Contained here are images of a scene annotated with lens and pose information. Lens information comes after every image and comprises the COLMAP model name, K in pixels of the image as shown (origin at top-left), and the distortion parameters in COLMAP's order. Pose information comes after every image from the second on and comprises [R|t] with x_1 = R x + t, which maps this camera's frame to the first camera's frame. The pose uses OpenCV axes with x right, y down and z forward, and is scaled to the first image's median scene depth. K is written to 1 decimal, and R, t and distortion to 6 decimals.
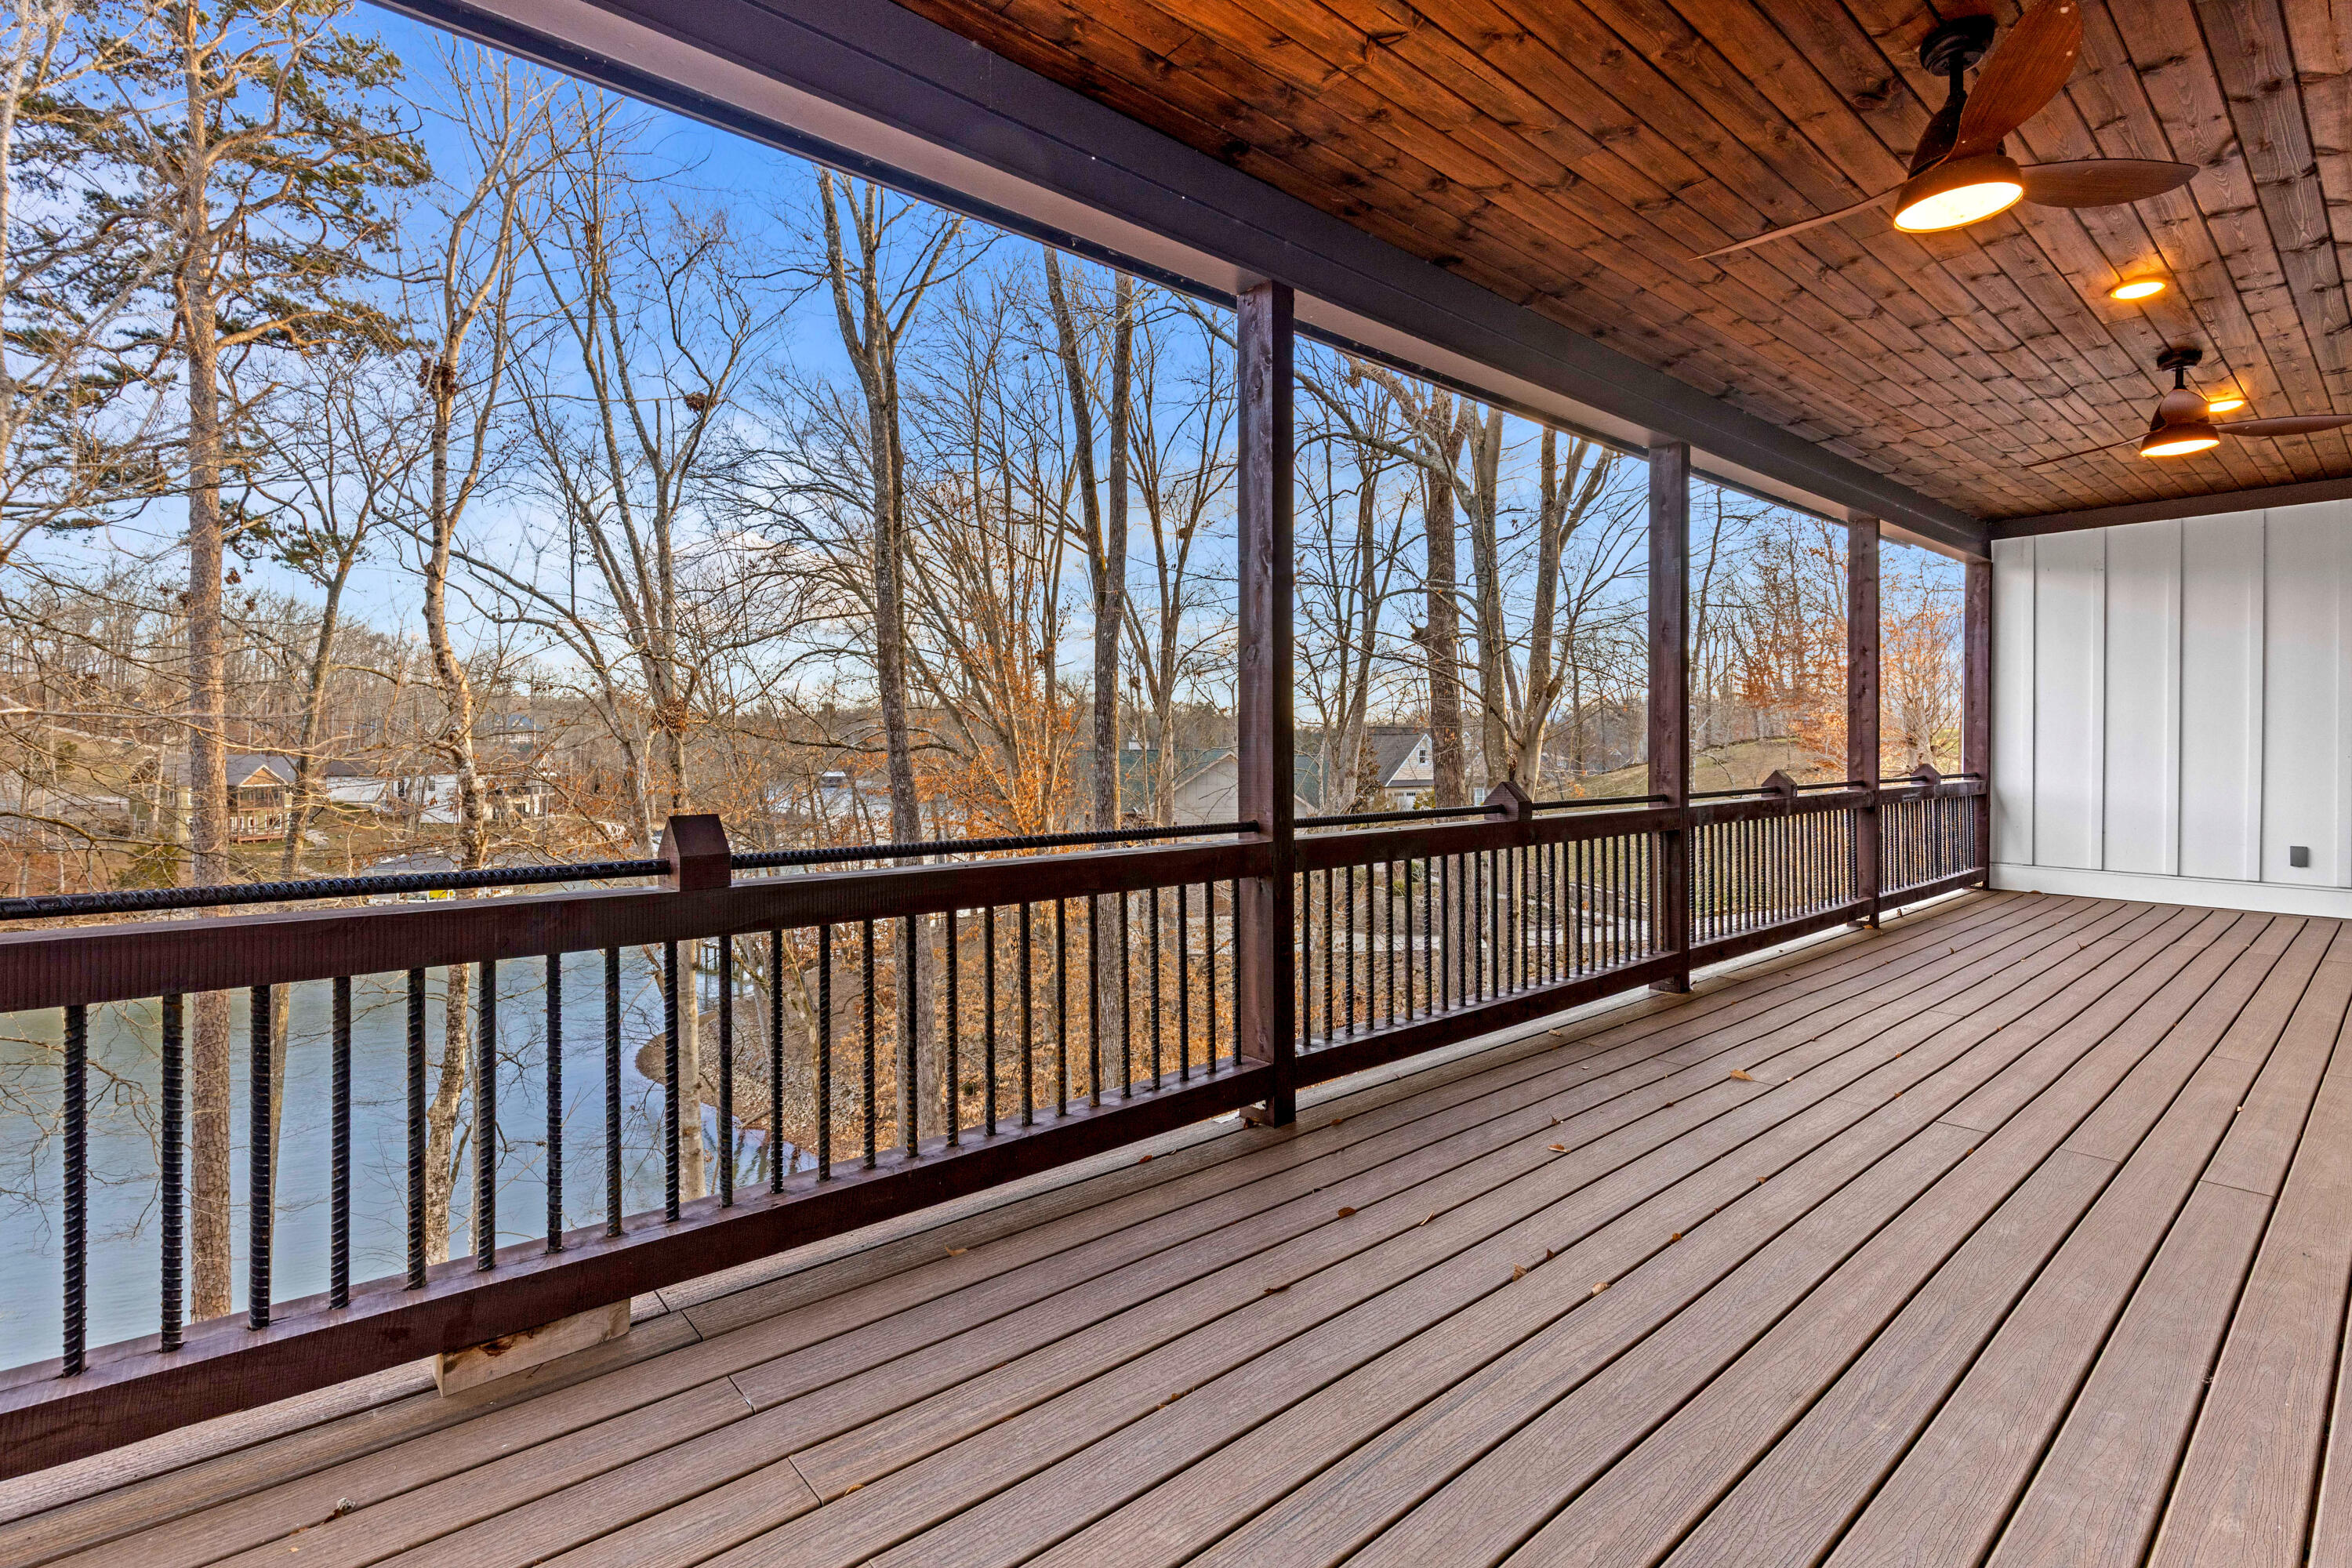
lens RADIAL K [[1111.1, 0, 1190.8], [0, 1111.1, 744.4], [0, 0, 1]] dist [-0.003530, -0.000351]
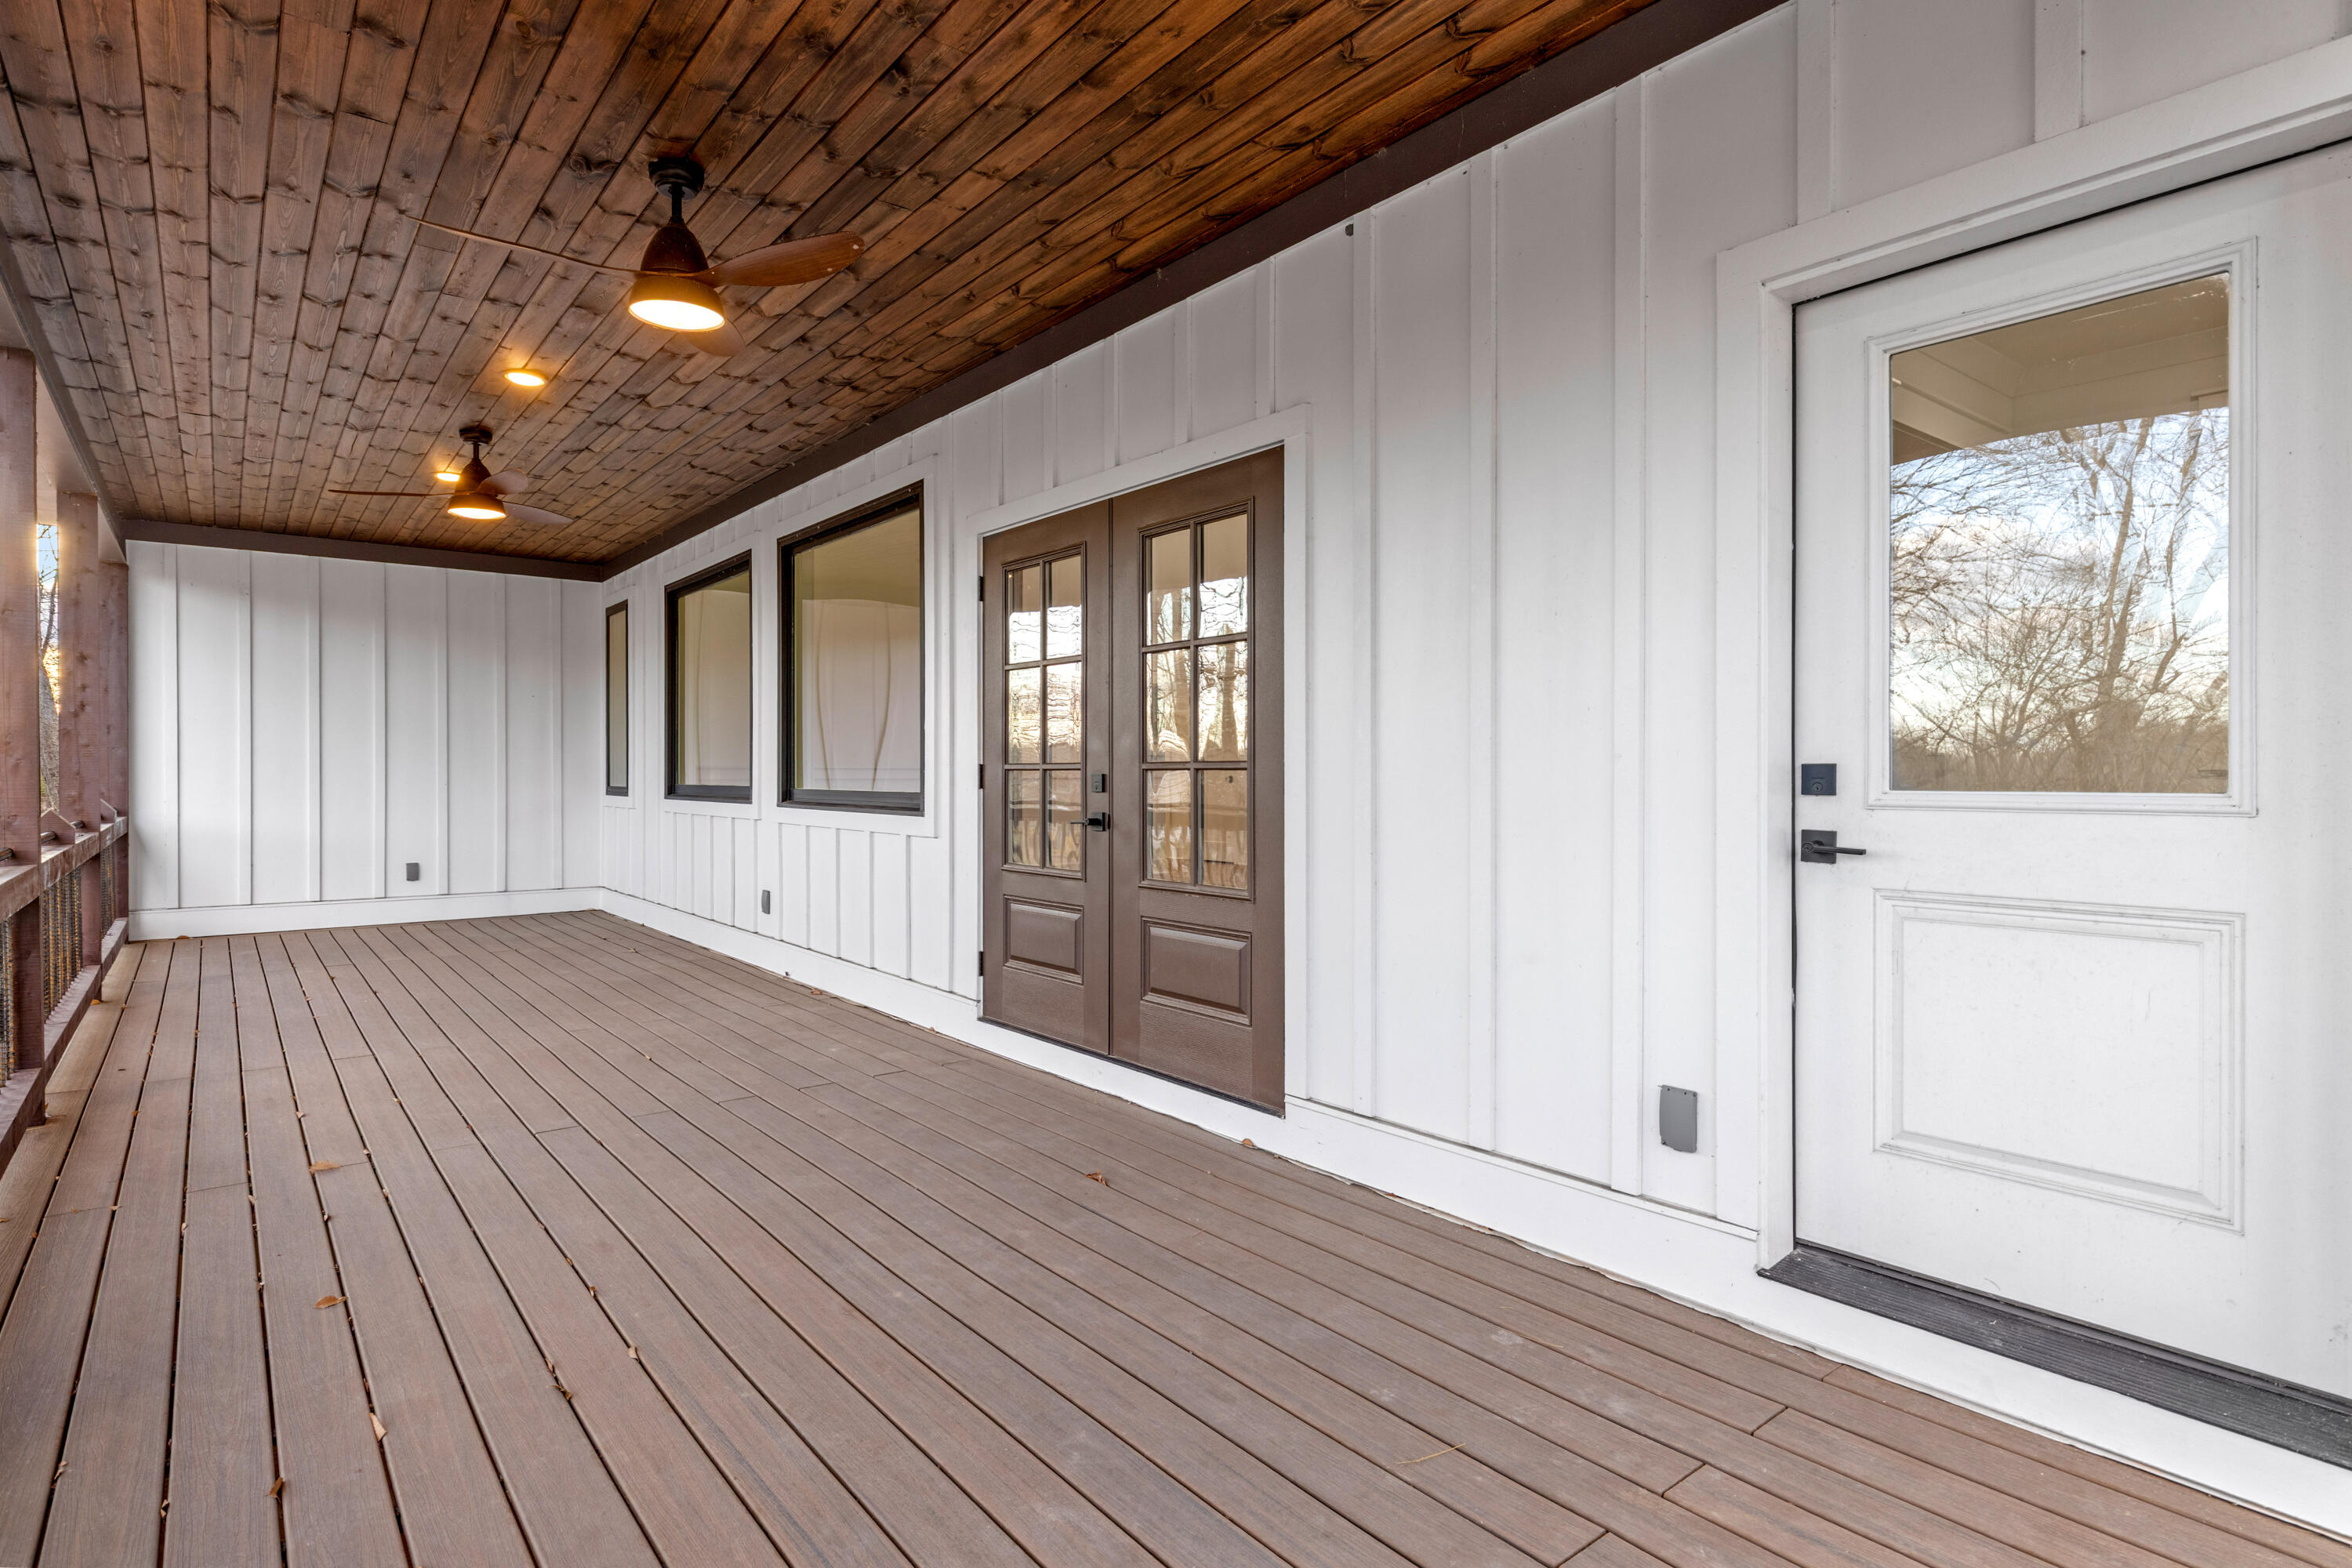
lens RADIAL K [[1192.8, 0, 1174.0], [0, 1192.8, 773.1], [0, 0, 1]] dist [0.000487, 0.000384]
pose [[0.046291, -0.002706, 0.998924, -0.459542], [0.002302, 0.999994, 0.002602, -0.004551], [-0.998925, 0.002179, 0.046297, 0.362326]]
